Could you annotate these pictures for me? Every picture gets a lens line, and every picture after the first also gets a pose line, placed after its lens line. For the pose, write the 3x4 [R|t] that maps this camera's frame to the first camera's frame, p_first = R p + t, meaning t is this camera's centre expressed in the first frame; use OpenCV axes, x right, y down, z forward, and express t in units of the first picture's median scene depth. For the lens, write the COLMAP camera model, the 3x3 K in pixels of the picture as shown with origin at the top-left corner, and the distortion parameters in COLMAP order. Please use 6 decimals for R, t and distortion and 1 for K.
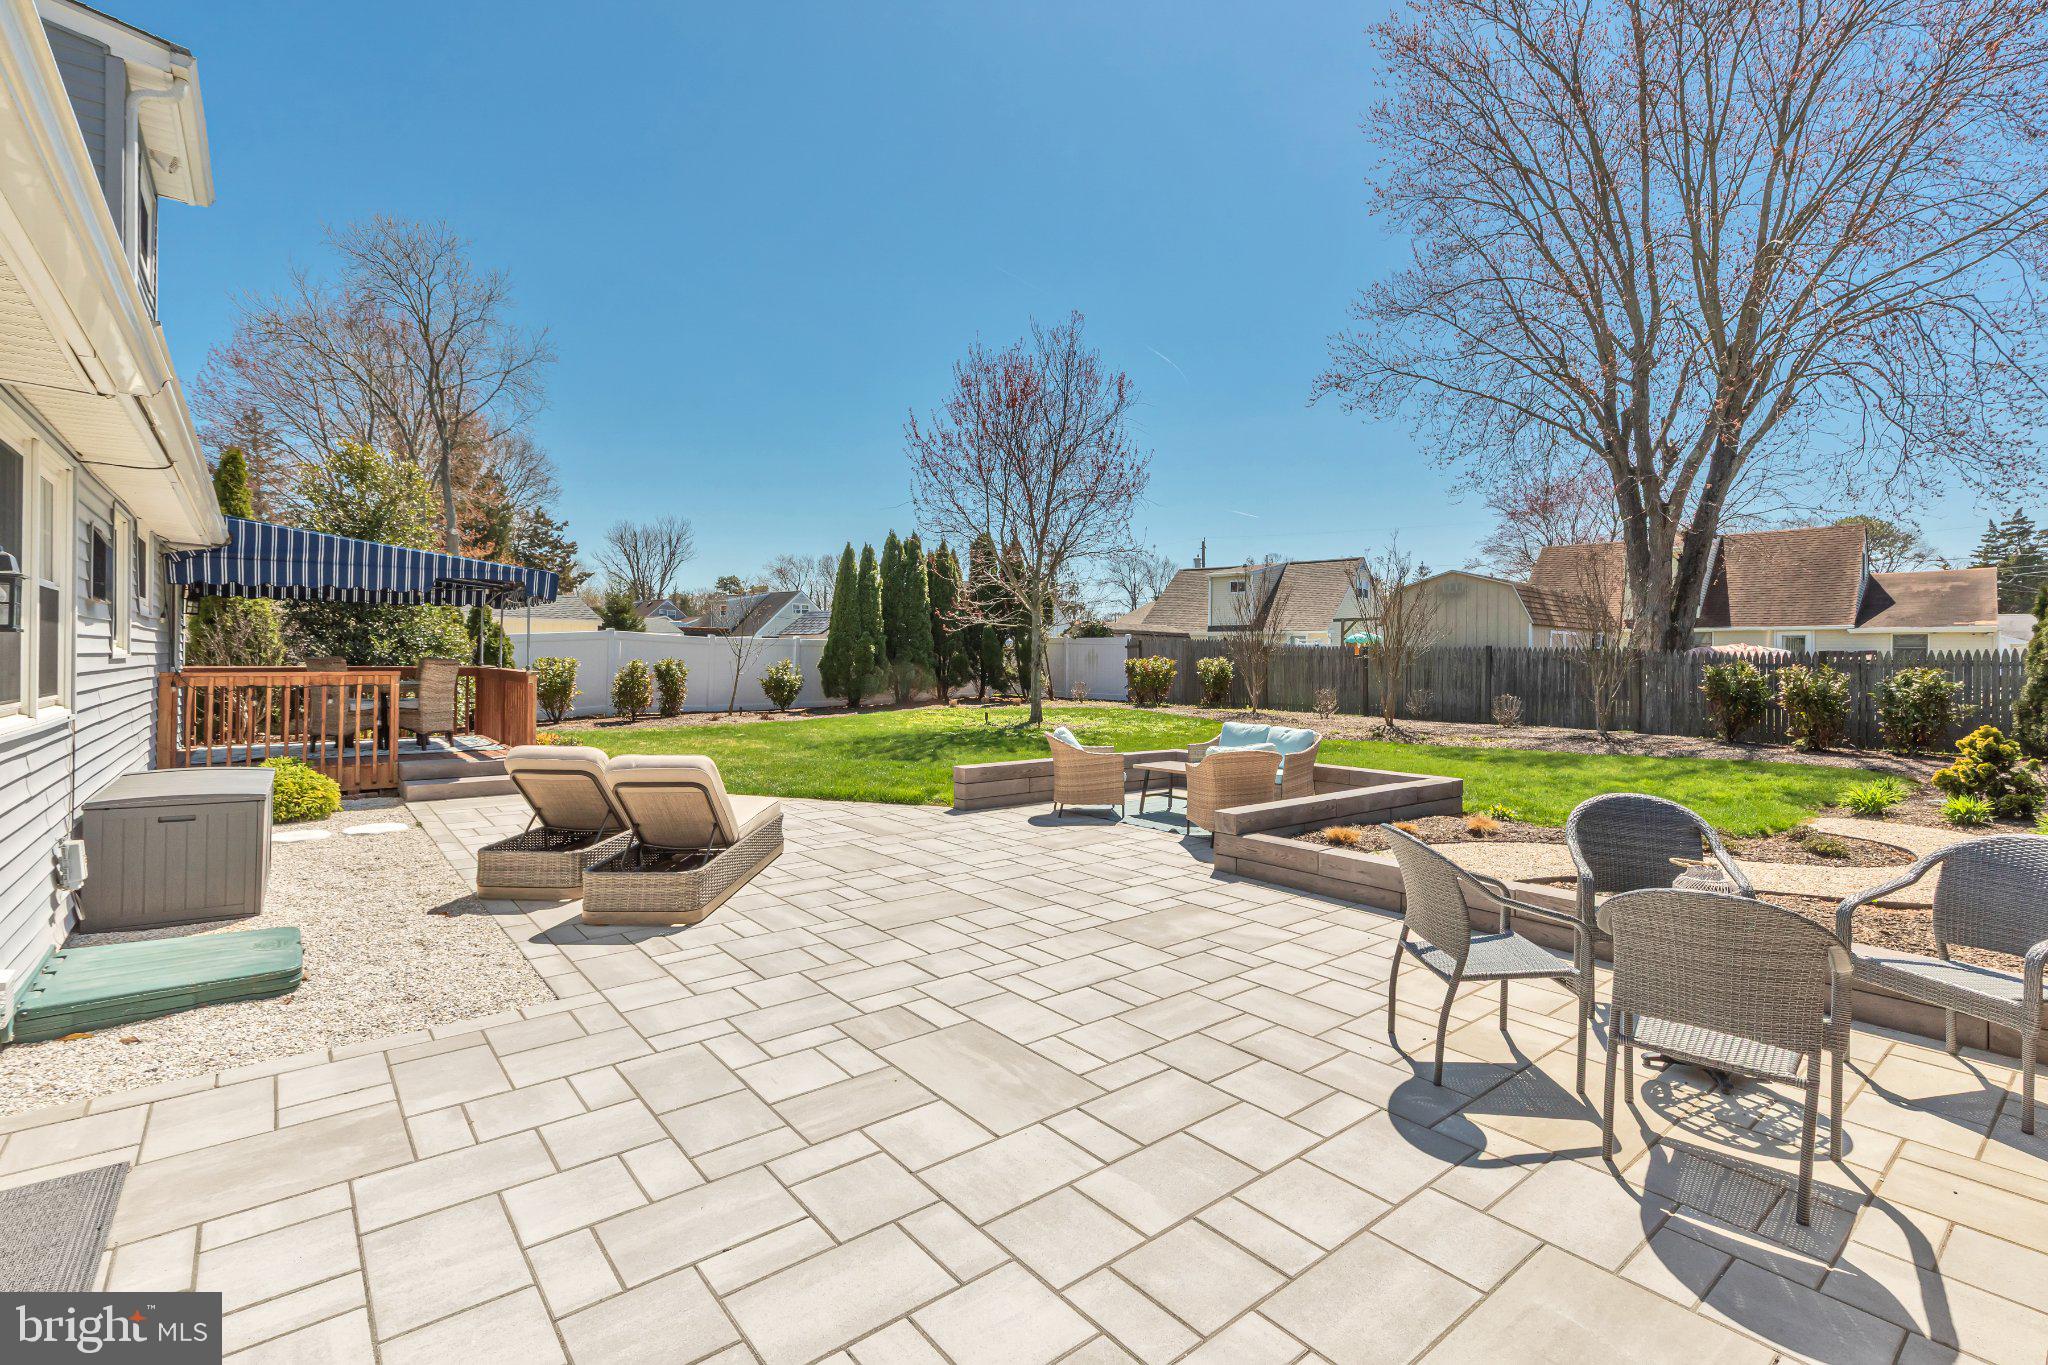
lens RADIAL K [[925.6, 0, 1009.1], [0, 925.6, 660.1], [0, 0, 1]] dist [-0.004950, 0.000803]
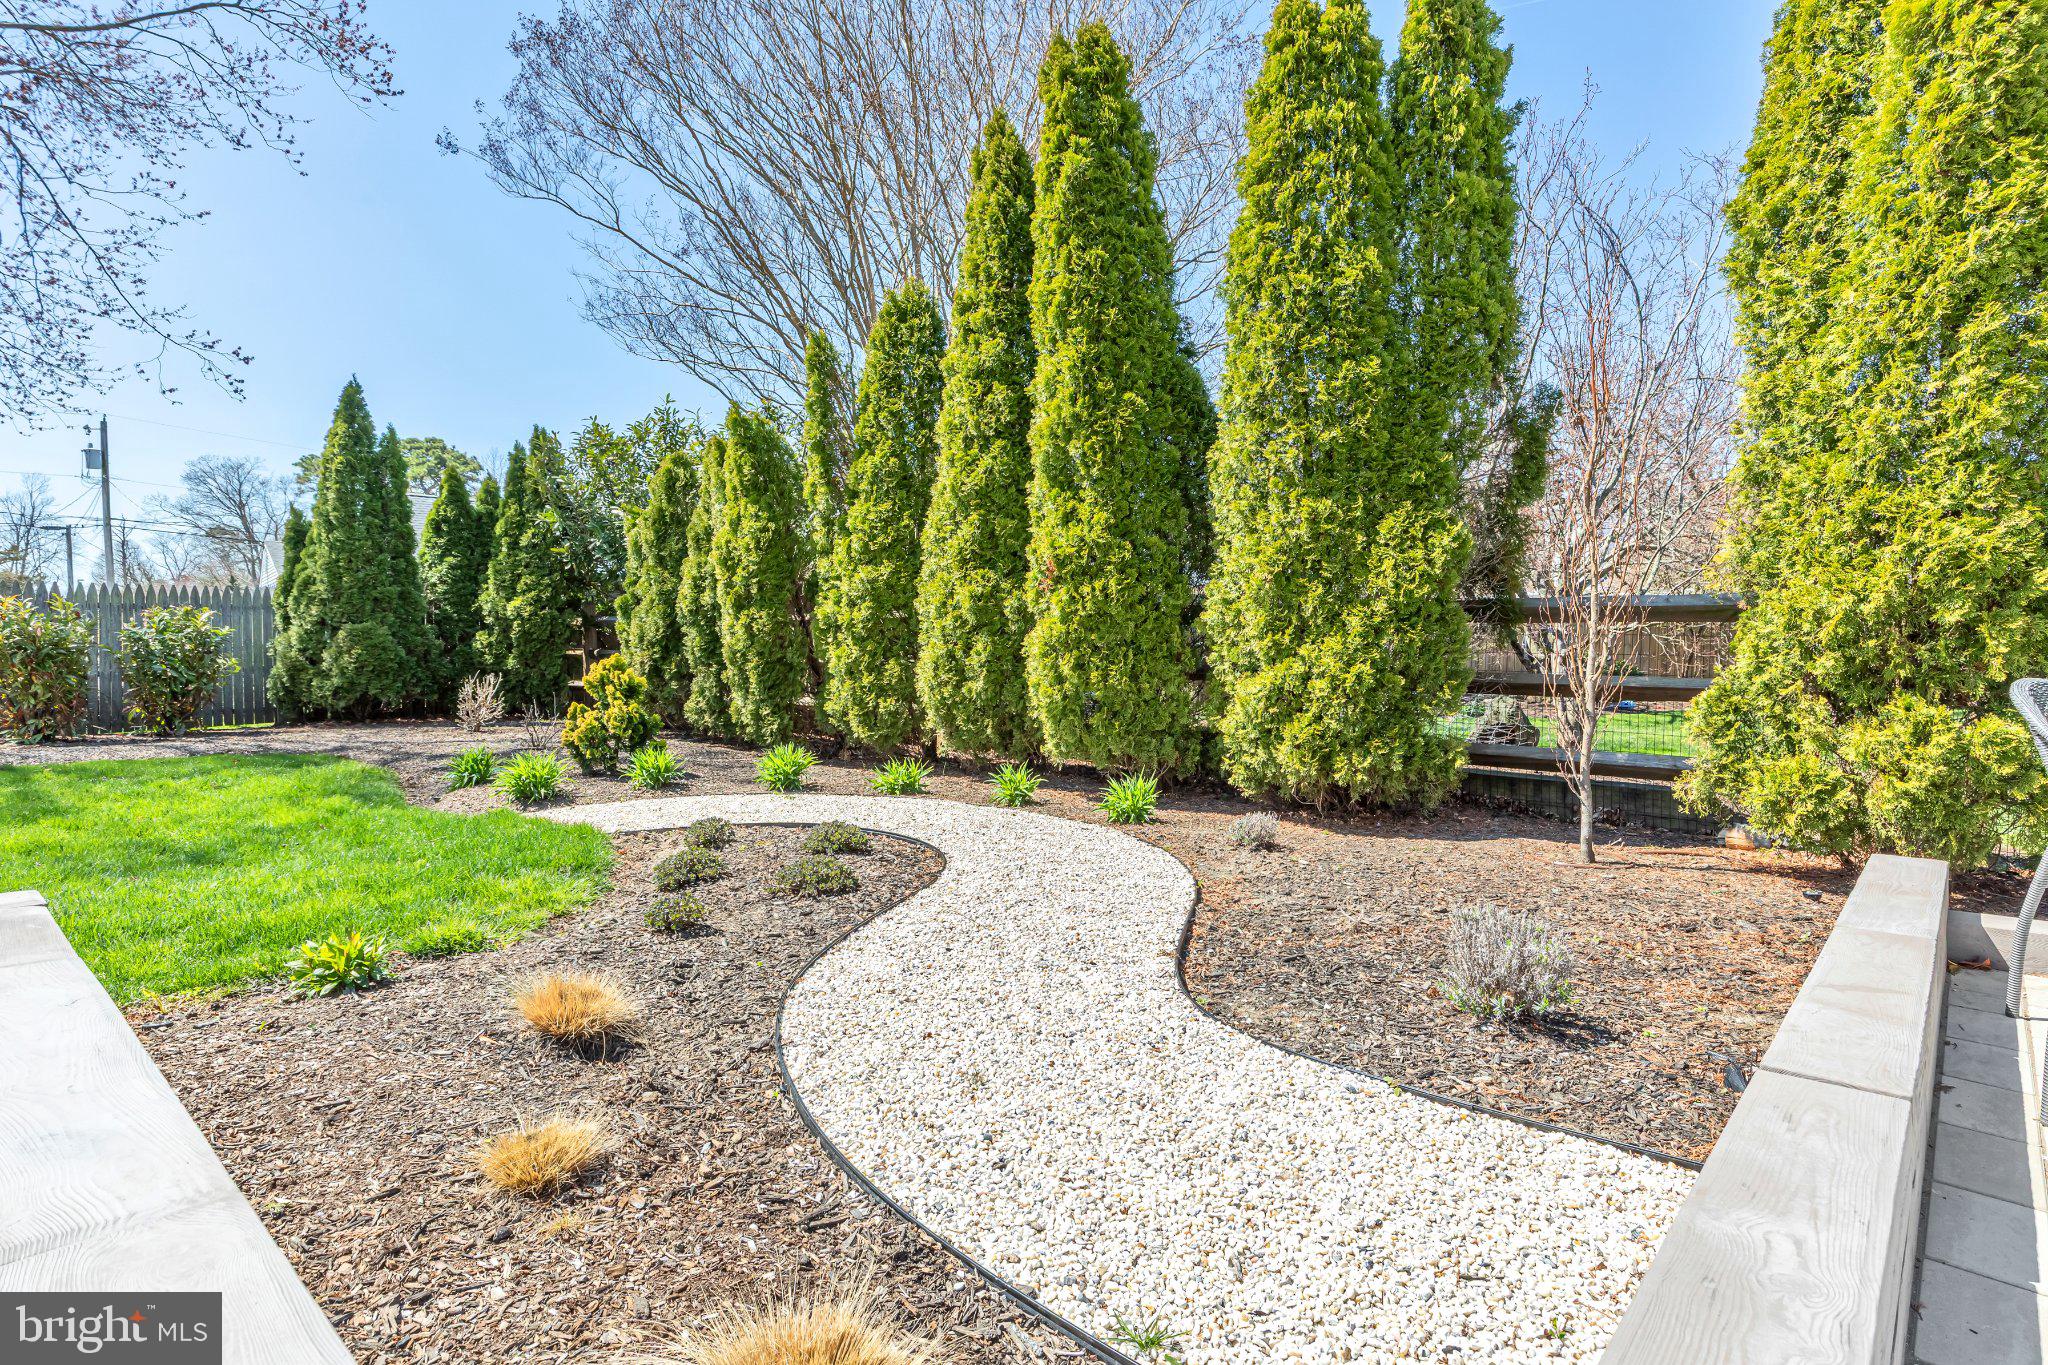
lens RADIAL K [[1053.5, 0, 1016.6], [0, 1053.5, 670.9], [0, 0, 1]] dist [0.000821, -0.000943]
pose [[-0.164788, -0.021518, 0.986094, 0.056448], [0.003510, 0.999743, 0.022403, 0.021945], [-0.986323, 0.007153, -0.164670, 0.272337]]
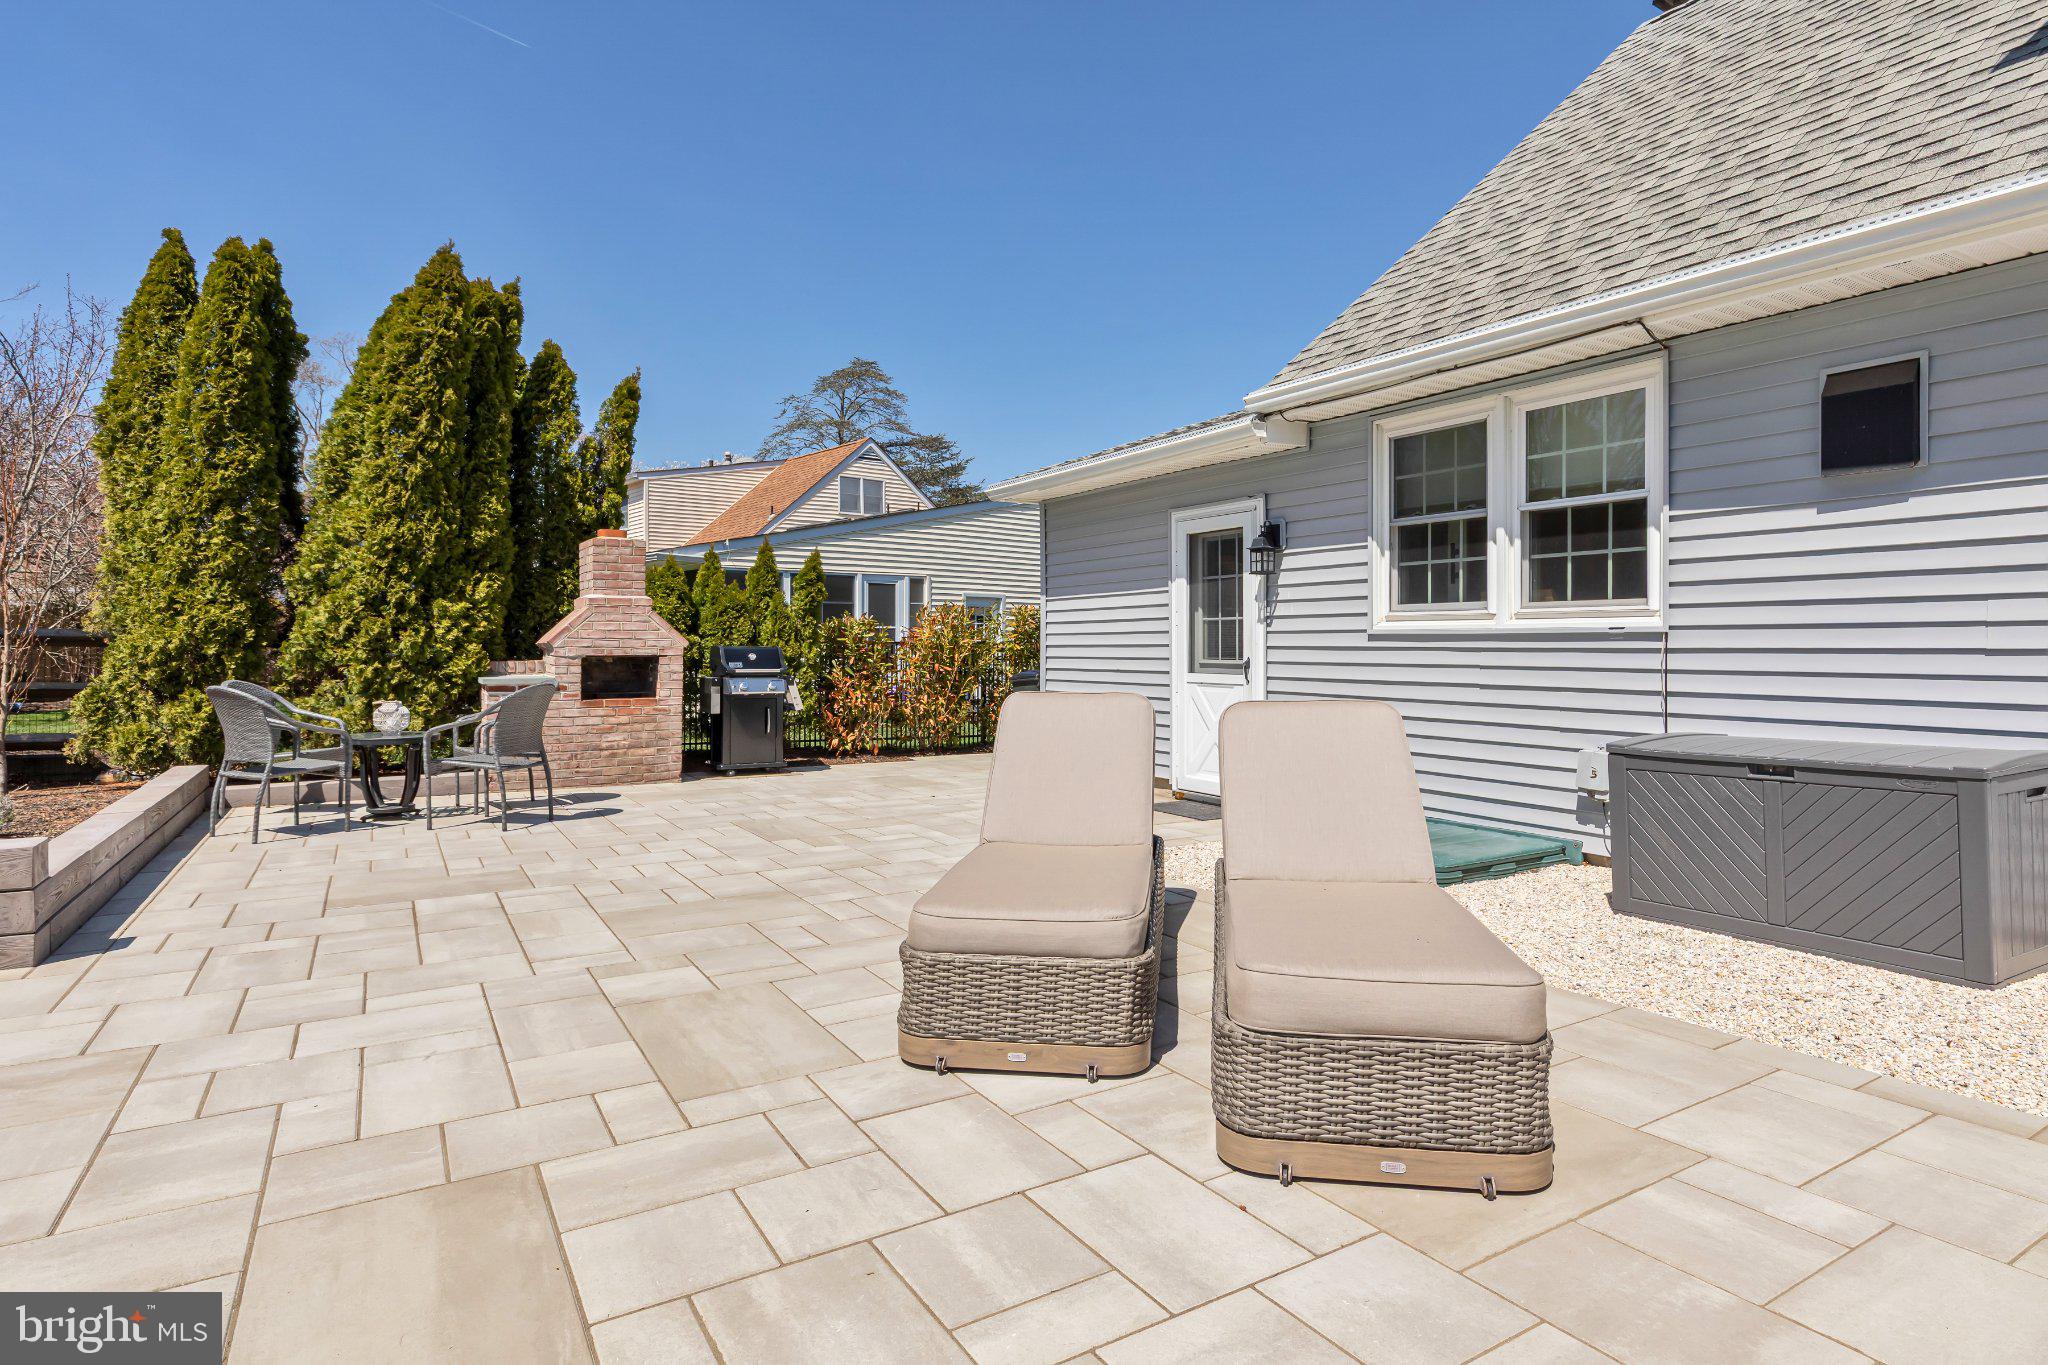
lens RADIAL K [[1086.7, 0, 1039.2], [0, 1086.7, 646.3], [0, 0, 1]] dist [-0.000892, 0.001230]
pose [[-0.992808, -0.003143, 0.119677, -0.101136], [-0.002852, 0.999993, 0.002609, 0.015223], [-0.119684, 0.002249, -0.992810, 0.408946]]
